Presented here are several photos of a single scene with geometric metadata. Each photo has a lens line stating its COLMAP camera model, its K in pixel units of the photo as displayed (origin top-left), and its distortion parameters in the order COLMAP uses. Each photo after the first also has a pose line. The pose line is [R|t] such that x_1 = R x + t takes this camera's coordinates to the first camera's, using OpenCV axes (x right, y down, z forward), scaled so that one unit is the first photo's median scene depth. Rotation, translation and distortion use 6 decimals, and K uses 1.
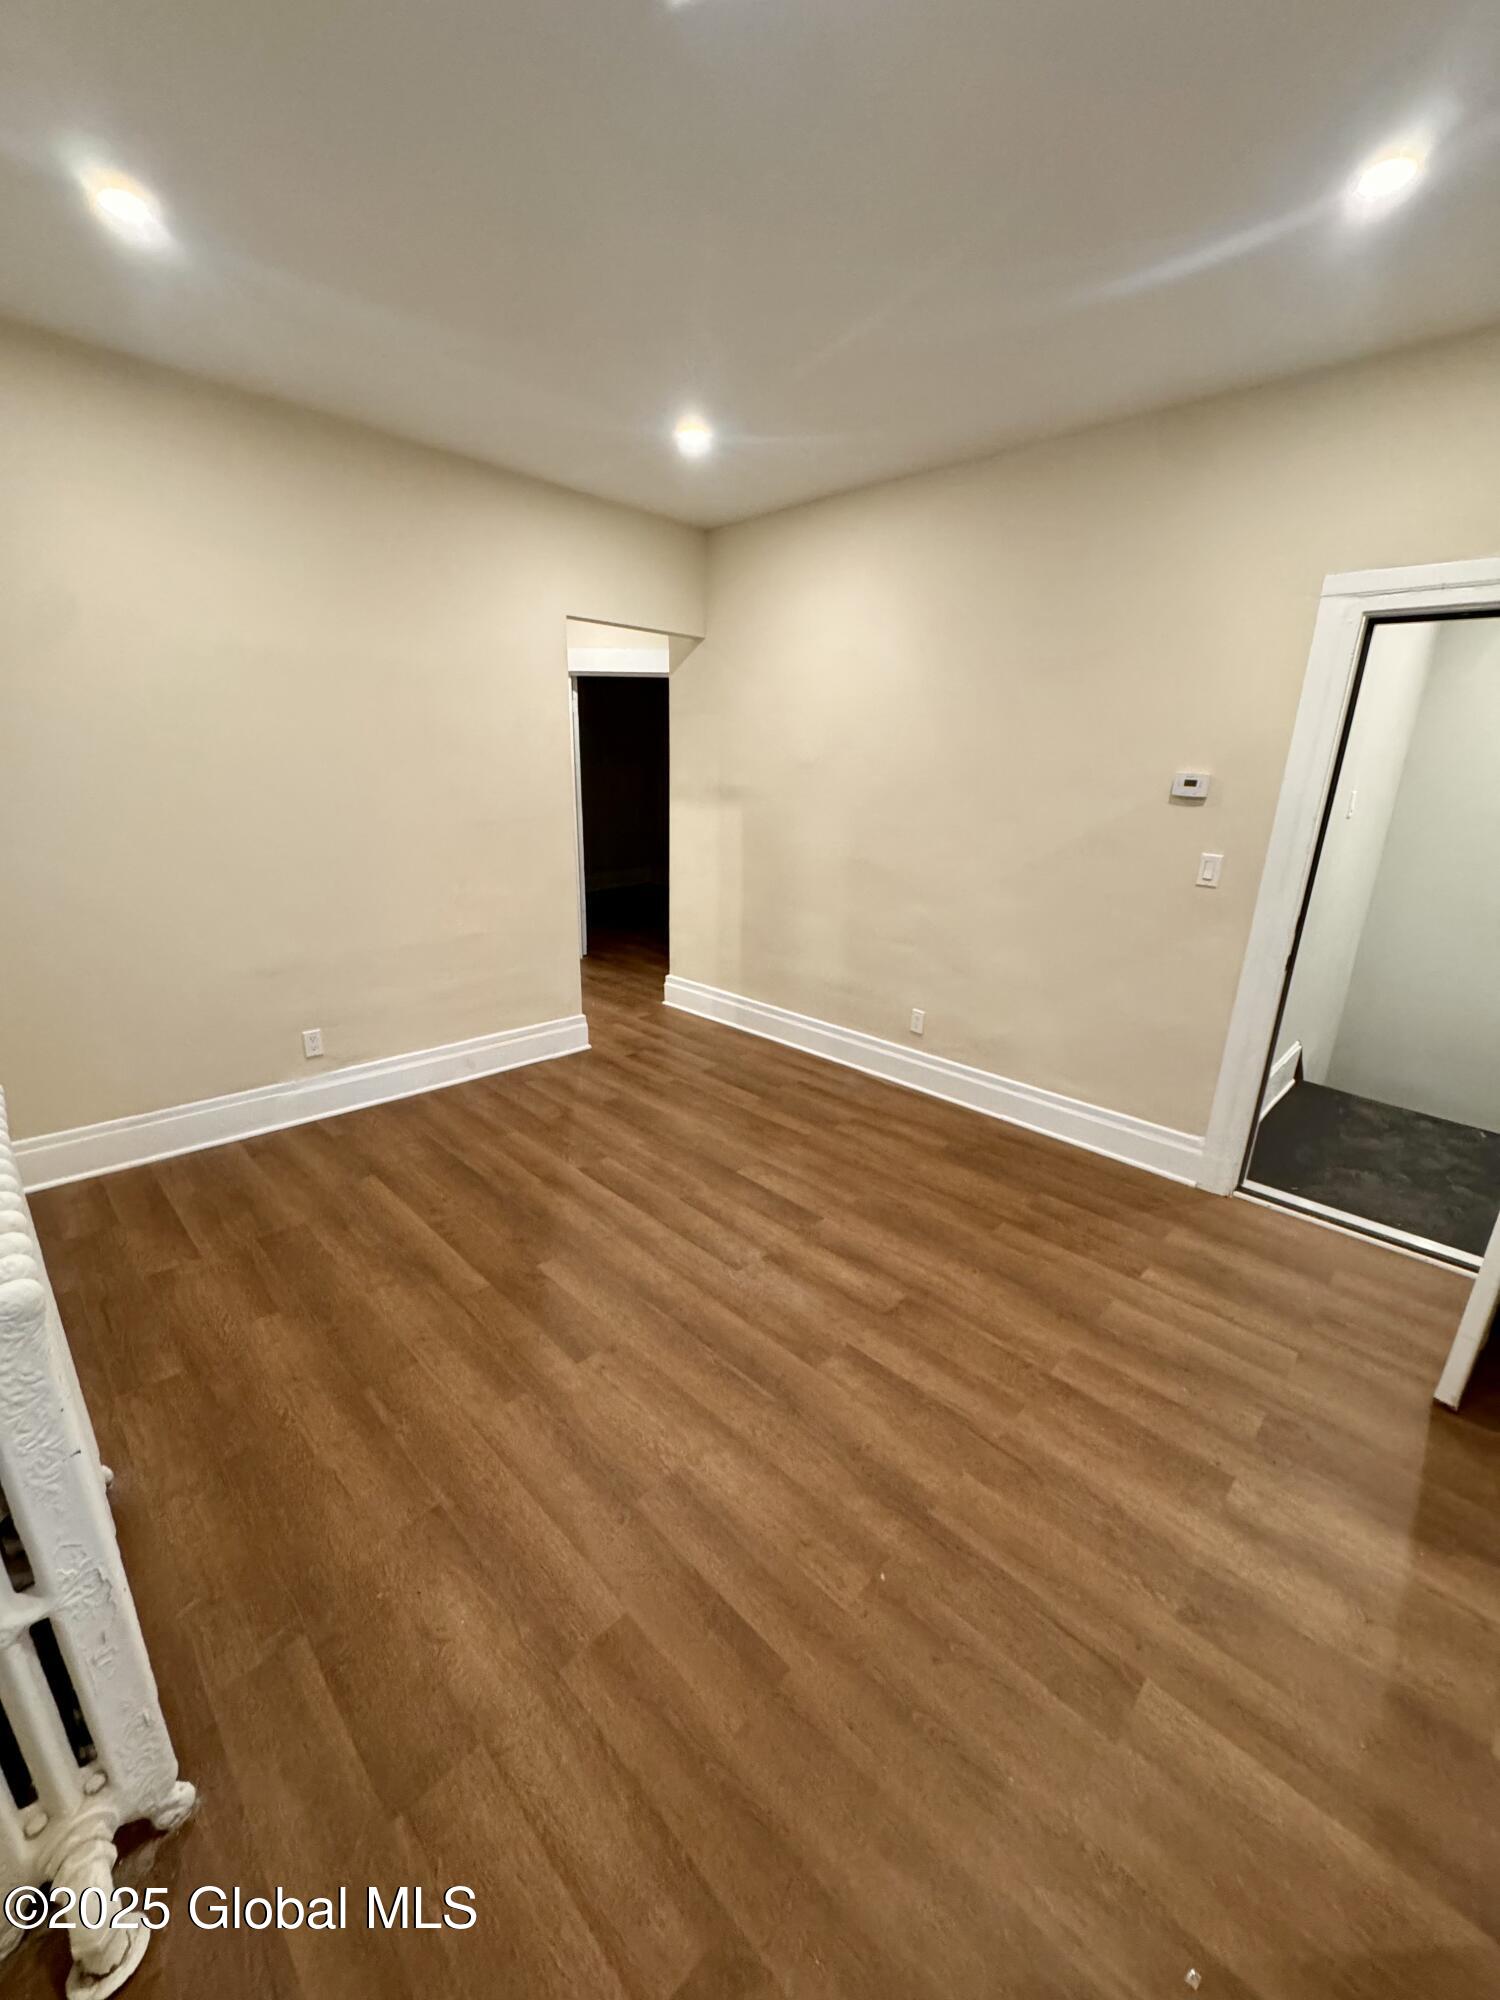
lens RADIAL K [[794.7, 0, 750.0], [0, 794.7, 1000.0], [0, 0, 1]] dist [-0.000443, -0.000024]
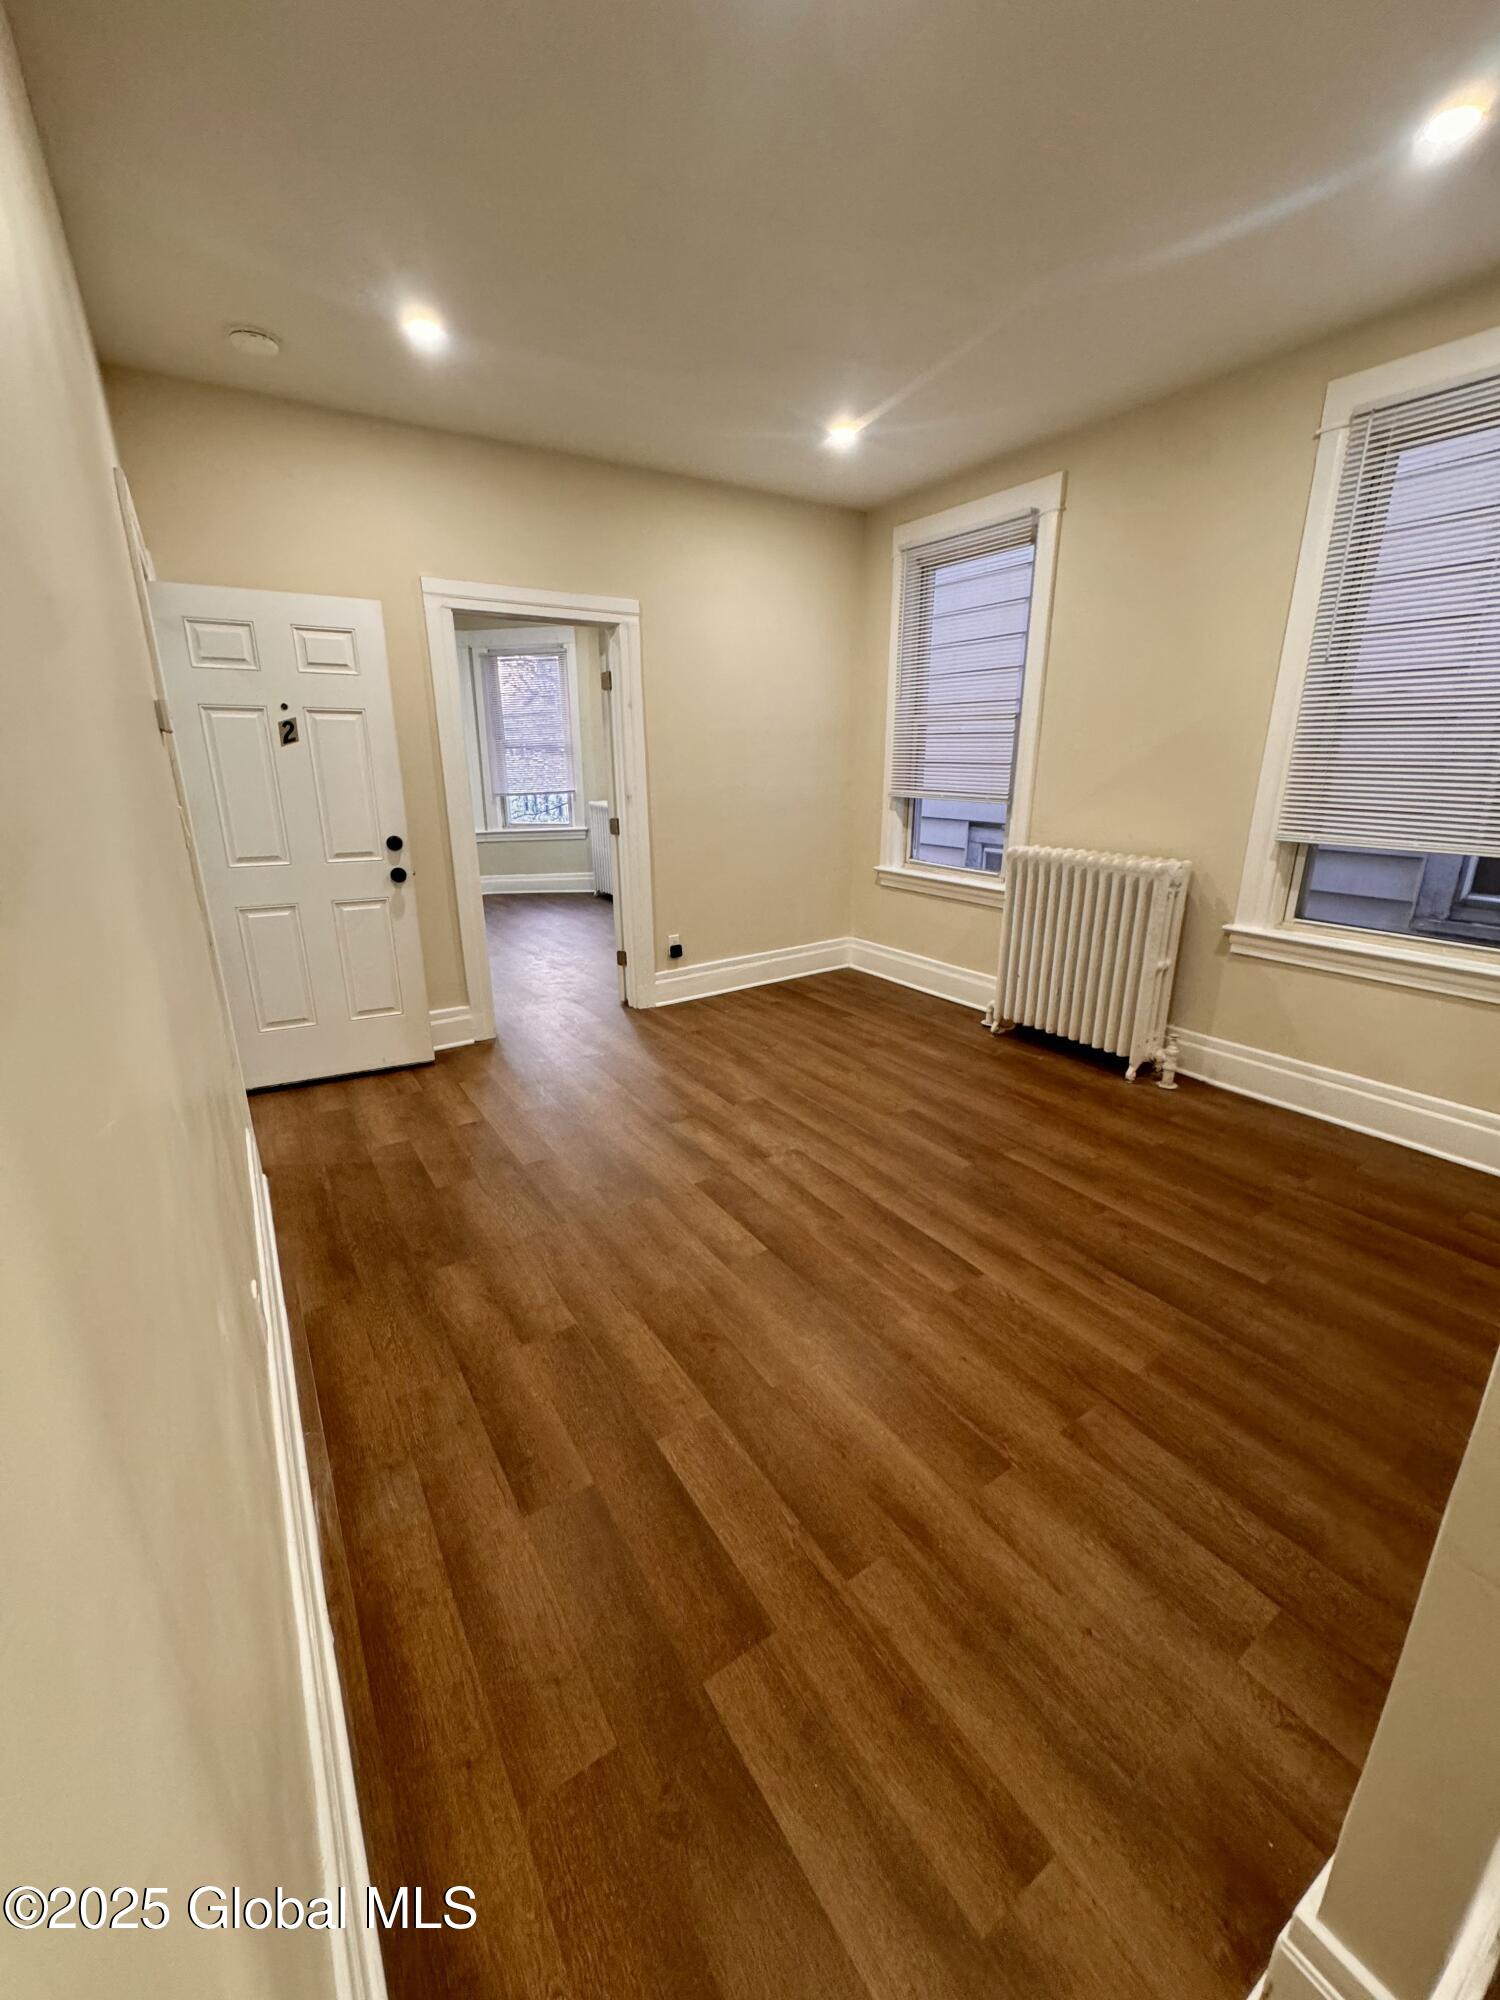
lens RADIAL K [[794.7, 0, 750.0], [0, 794.7, 1000.0], [0, 0, 1]] dist [-0.000443, -0.000024]
pose [[-0.977697, -0.084048, 0.192469, -0.137461], [0.039974, 0.825209, 0.563412, -0.442041], [-0.206181, 0.558540, -0.803444, 1.604148]]
